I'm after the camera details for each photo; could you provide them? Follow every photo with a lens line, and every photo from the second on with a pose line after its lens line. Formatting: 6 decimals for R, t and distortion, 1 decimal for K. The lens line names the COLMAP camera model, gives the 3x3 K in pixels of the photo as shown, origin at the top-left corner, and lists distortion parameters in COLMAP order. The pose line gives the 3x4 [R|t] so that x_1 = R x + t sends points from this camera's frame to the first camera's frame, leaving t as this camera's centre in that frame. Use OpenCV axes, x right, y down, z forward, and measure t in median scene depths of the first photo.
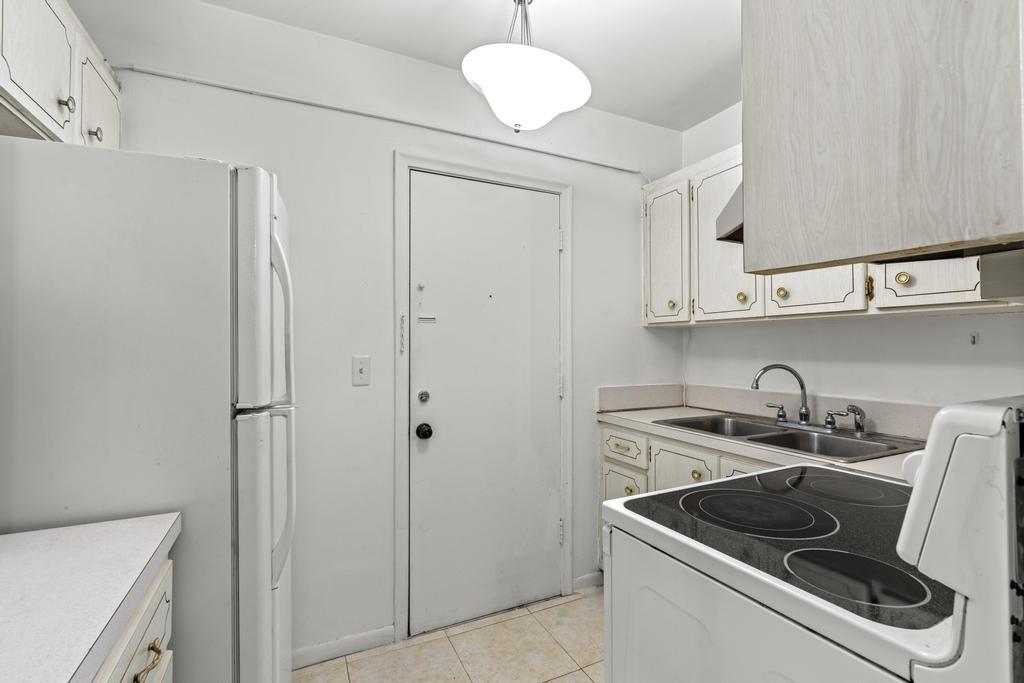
lens RADIAL K [[460.7, 0, 512.0], [0, 460.7, 341.5], [0, 0, 1]] dist [-0.000925, -0.000151]
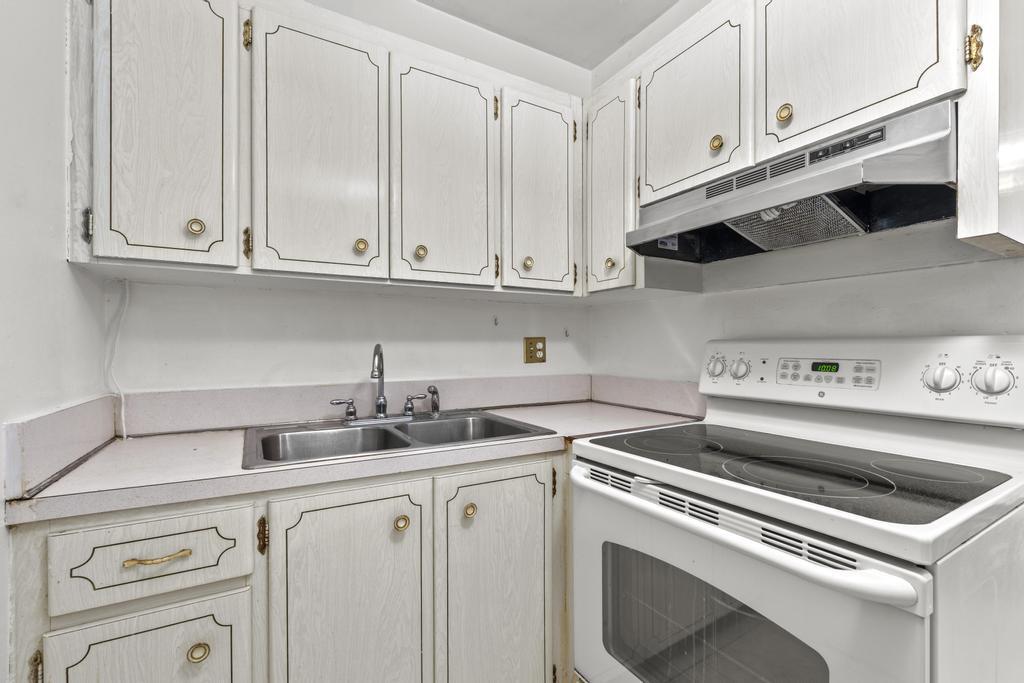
lens RADIAL K [[452.1, 0, 510.9], [0, 452.1, 347.6], [0, 0, 1]] dist [-0.002725, -0.000507]
pose [[-0.070152, -0.000355, 0.997536, -0.178746], [-0.010149, 0.999948, -0.000357, 0.050907], [-0.997485, -0.010149, -0.070152, 0.790947]]
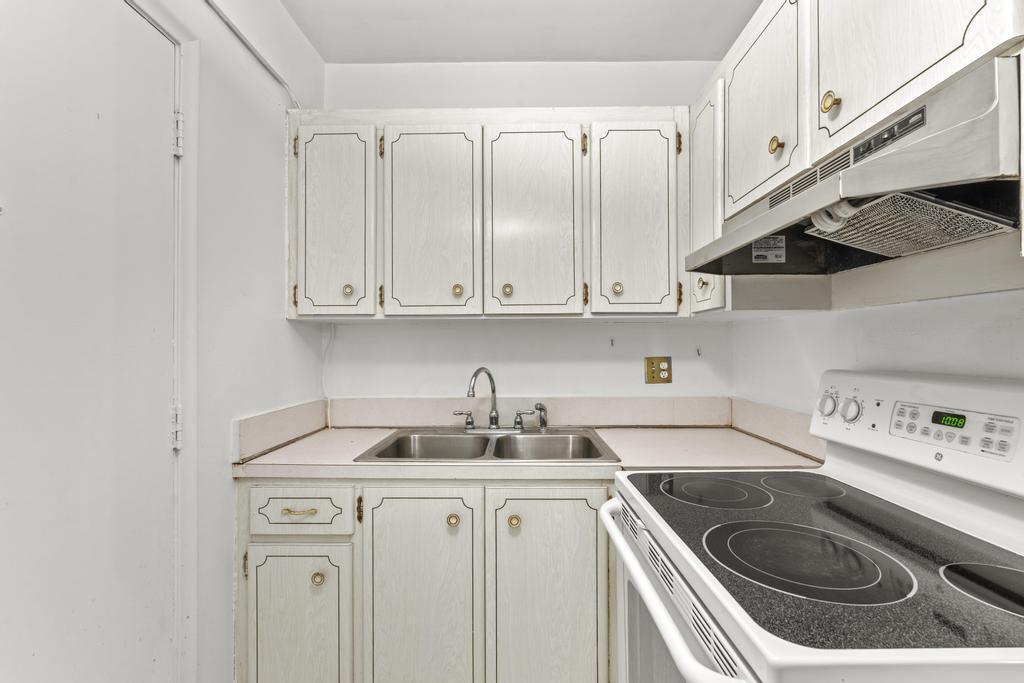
lens RADIAL K [[447.4, 0, 513.2], [0, 447.4, 342.8], [0, 0, 1]] dist [-0.002977, -0.000645]
pose [[0.451736, 0.007742, 0.892118, -0.181787], [-0.007024, 0.999962, -0.005121, 0.004299], [-0.892124, -0.003953, 0.451773, 0.515149]]
